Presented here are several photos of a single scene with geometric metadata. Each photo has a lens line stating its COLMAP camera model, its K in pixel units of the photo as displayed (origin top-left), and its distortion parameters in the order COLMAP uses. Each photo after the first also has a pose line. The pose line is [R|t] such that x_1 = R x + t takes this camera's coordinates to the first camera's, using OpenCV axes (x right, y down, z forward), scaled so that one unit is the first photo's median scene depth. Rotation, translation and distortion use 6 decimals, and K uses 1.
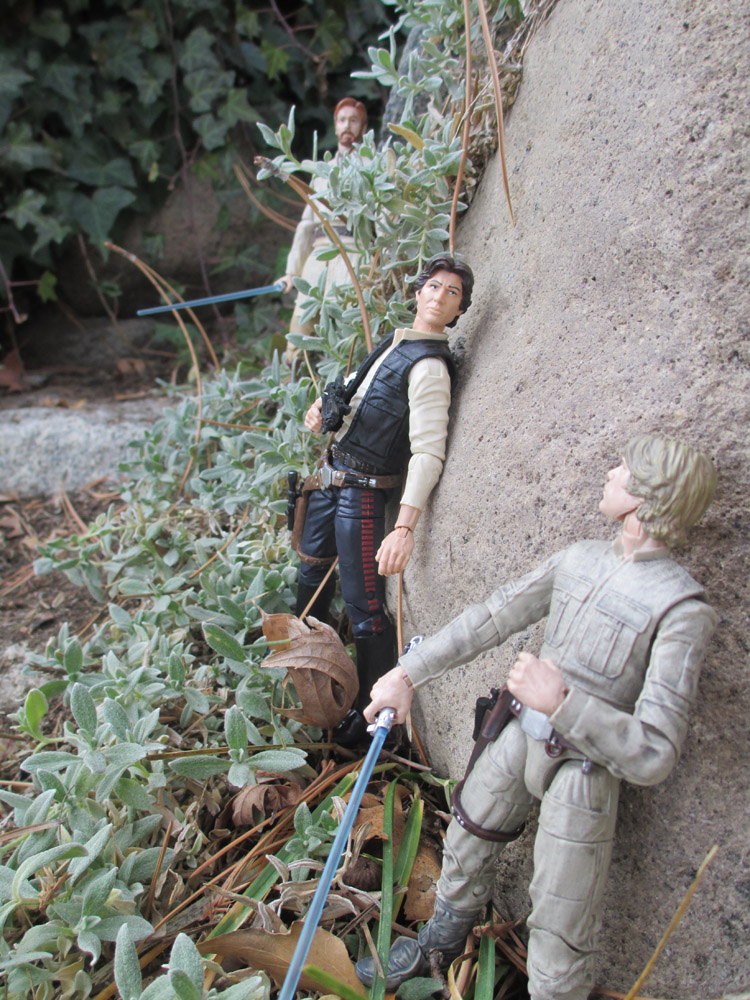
lens RADIAL K [[907.2, 0, 366.5], [0, 907.2, 497.8], [0, 0, 1]] dist [-0.060318, -0.009080]
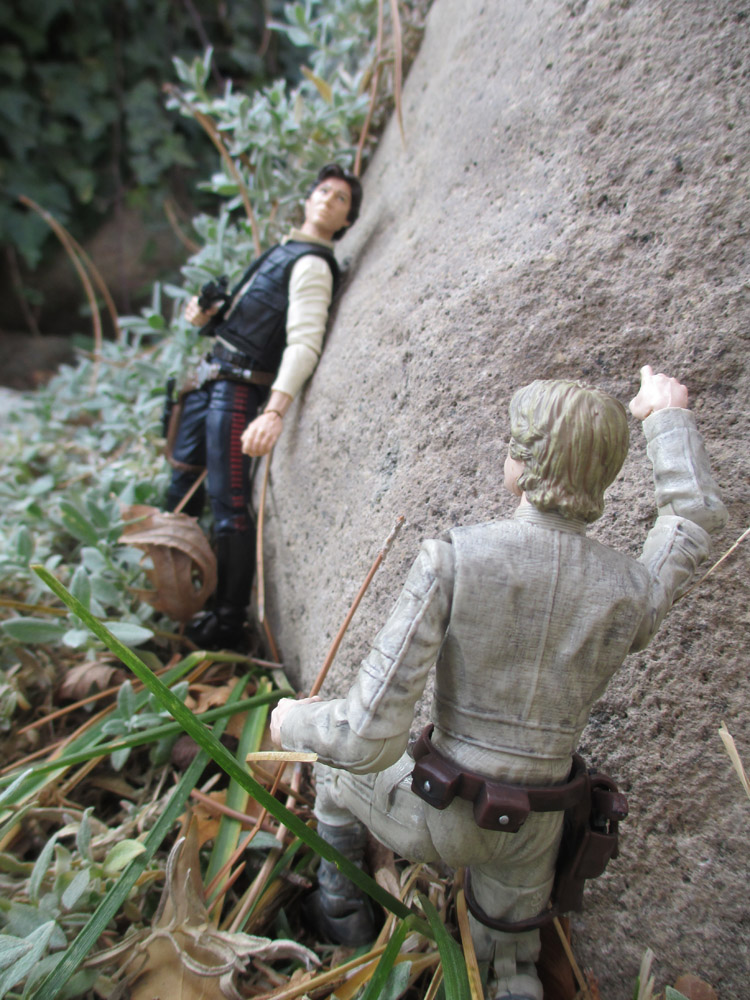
lens RADIAL K [[816.9, 0, 382.0], [0, 816.9, 505.8], [0, 0, 1]] dist [-0.087234, 0.010081]
pose [[0.987894, 0.081172, 0.132197, 0.056349], [-0.070253, 0.993878, -0.085269, 0.232580], [-0.138309, 0.074950, 0.987549, 0.130926]]
